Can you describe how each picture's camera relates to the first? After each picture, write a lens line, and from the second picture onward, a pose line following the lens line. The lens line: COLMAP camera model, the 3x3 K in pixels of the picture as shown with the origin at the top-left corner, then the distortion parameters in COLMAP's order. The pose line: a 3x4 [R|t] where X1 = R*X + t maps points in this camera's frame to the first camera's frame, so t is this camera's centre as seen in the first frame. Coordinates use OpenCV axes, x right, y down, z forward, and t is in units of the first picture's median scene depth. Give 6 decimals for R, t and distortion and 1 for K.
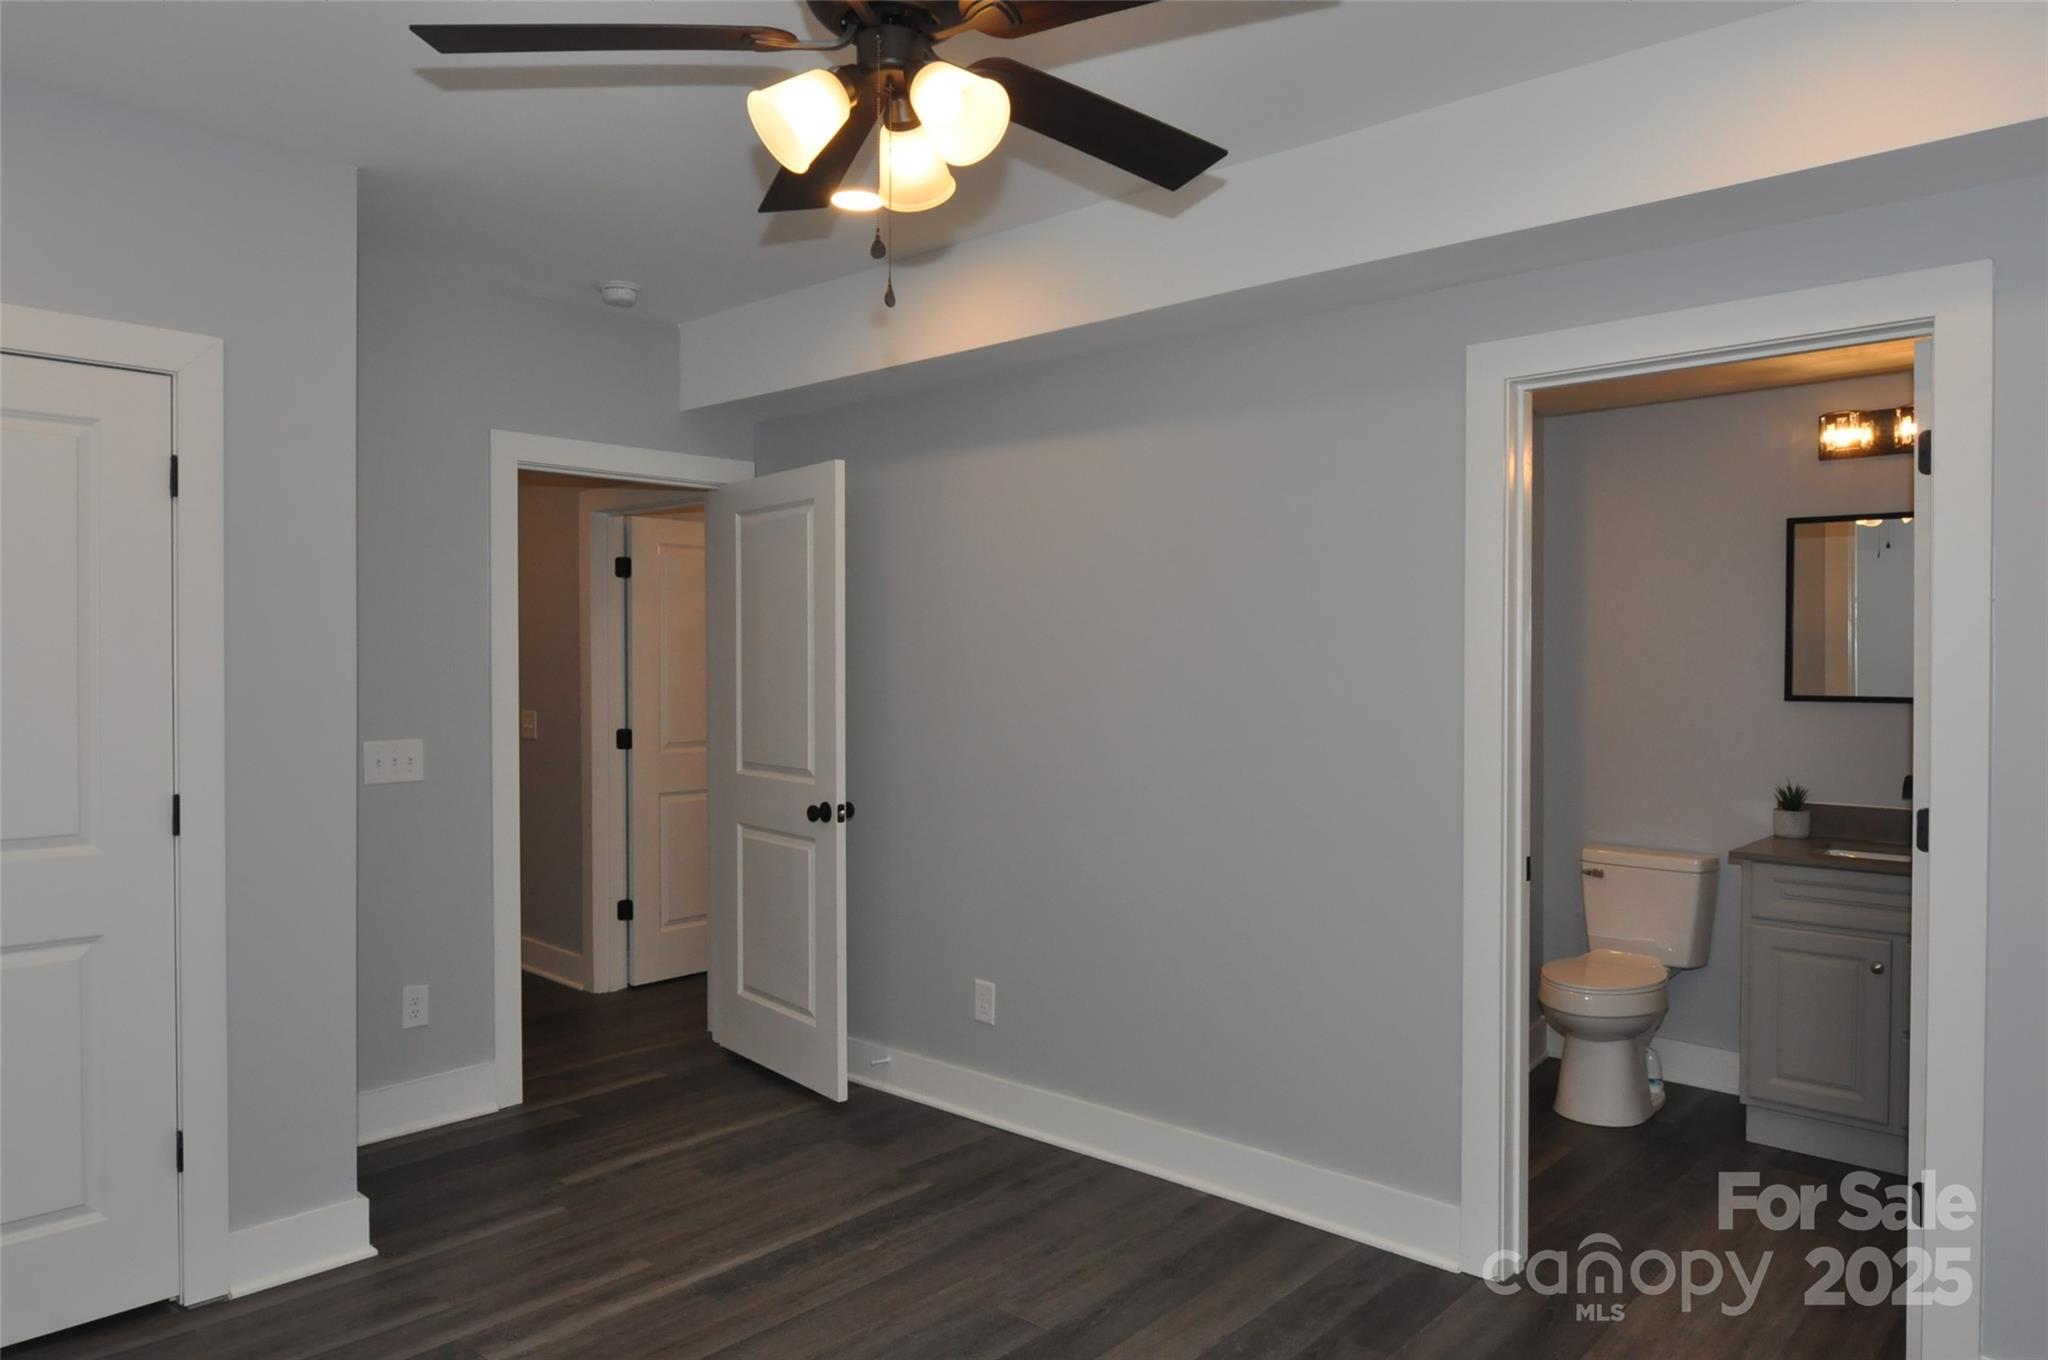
lens RADIAL K [[1335.8, 0, 1024.0], [0, 1335.8, 680.0], [0, 0, 1]] dist [-0.012005, -0.006244]
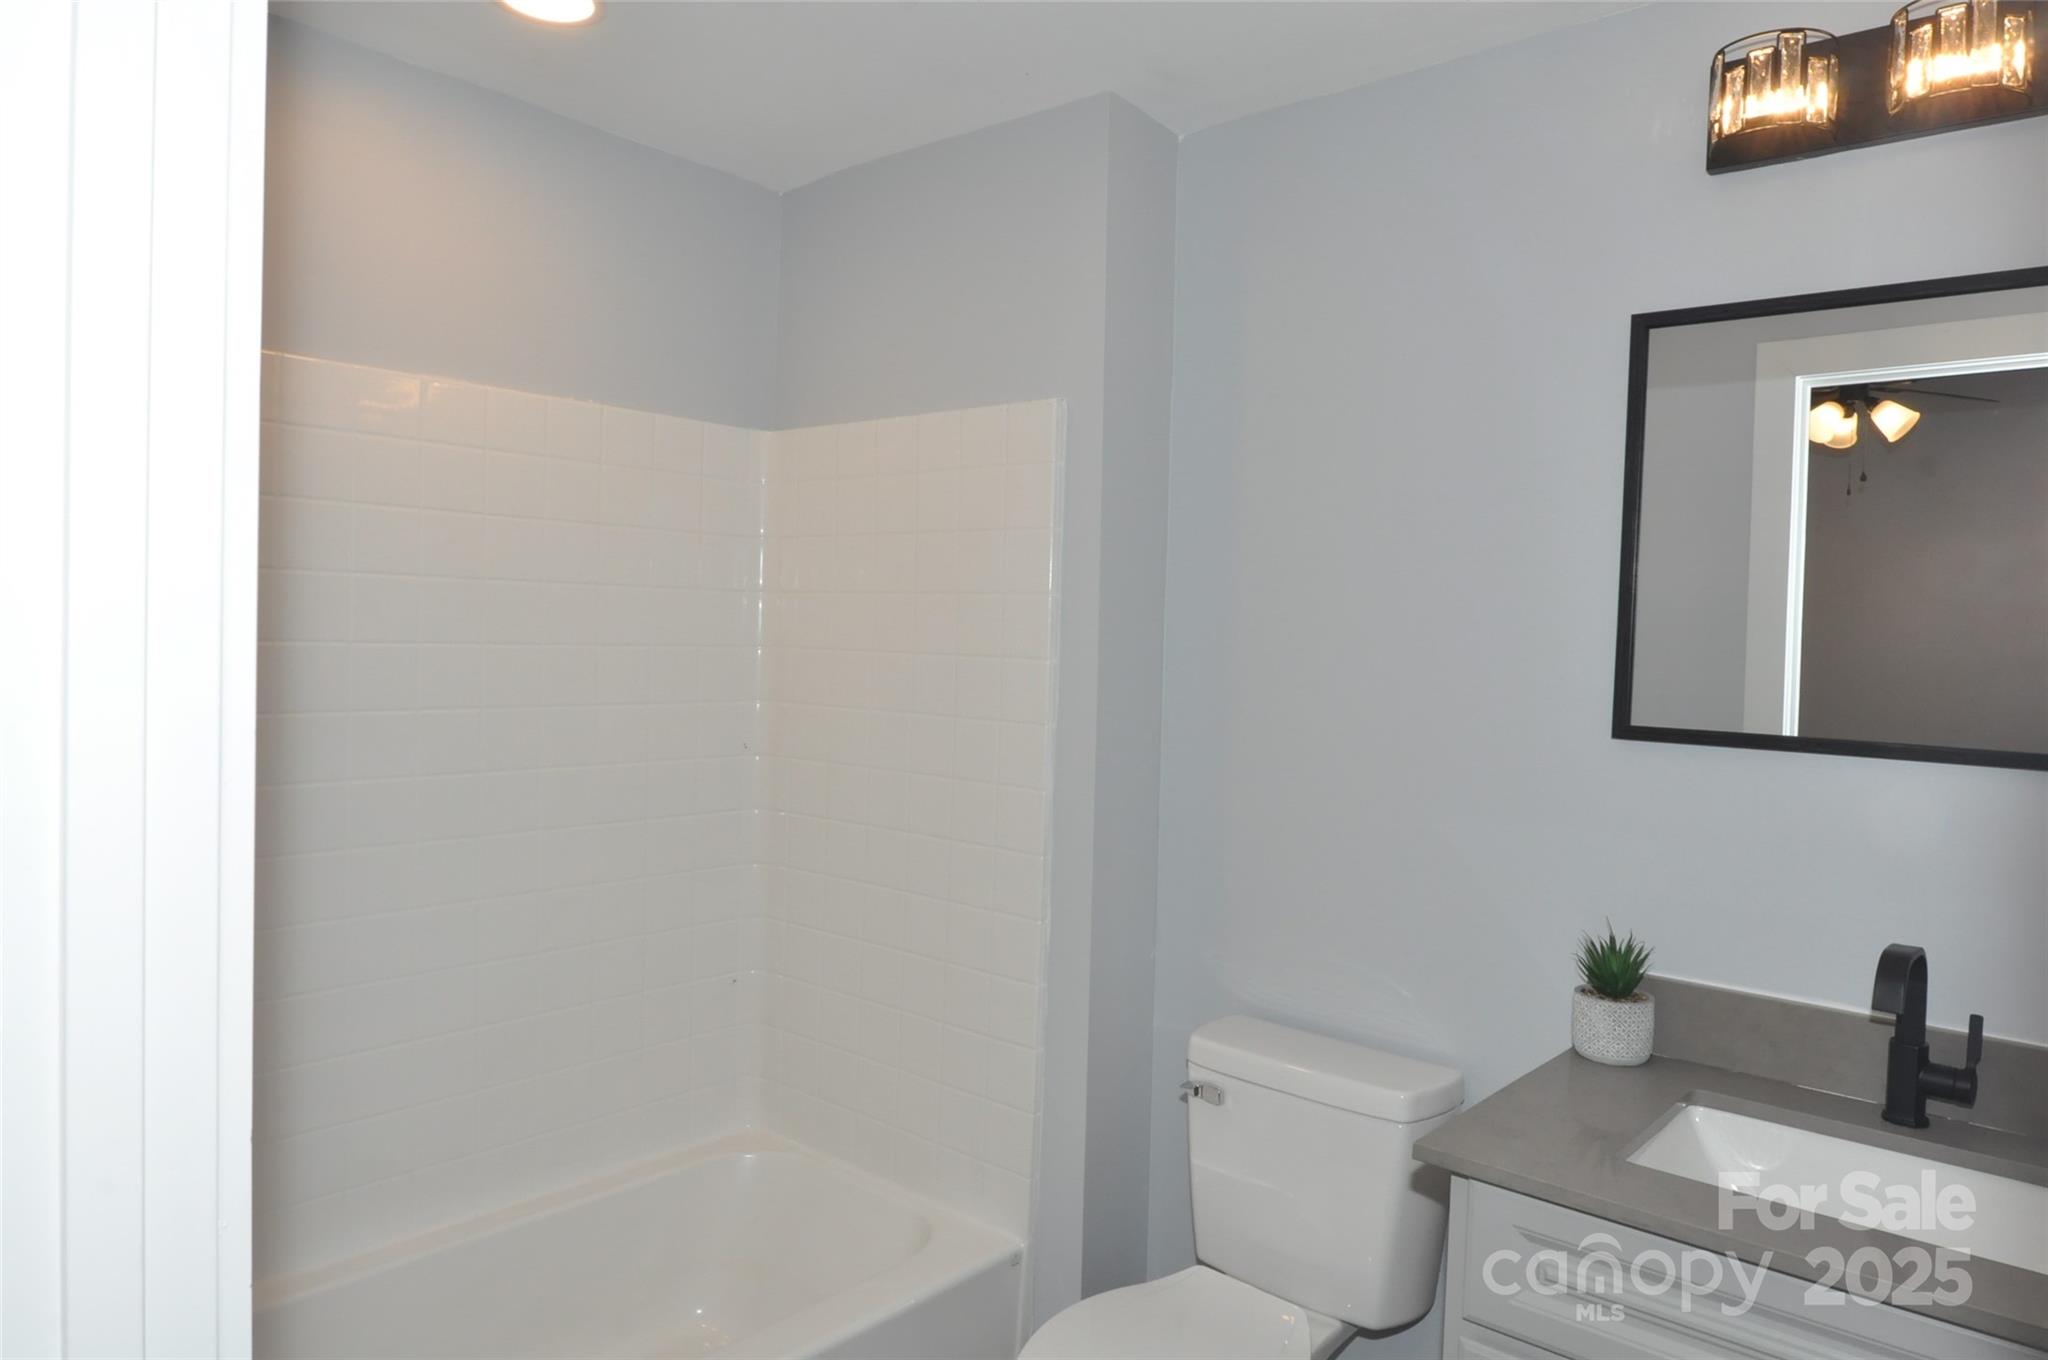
lens RADIAL K [[1335.8, 0, 1024.0], [0, 1335.8, 680.0], [0, 0, 1]] dist [-0.012005, -0.006244]
pose [[0.999456, 0.028266, 0.017019, 0.373435], [-0.028606, 0.999388, 0.020111, -0.006636], [-0.016440, -0.020587, 0.999653, 0.570671]]
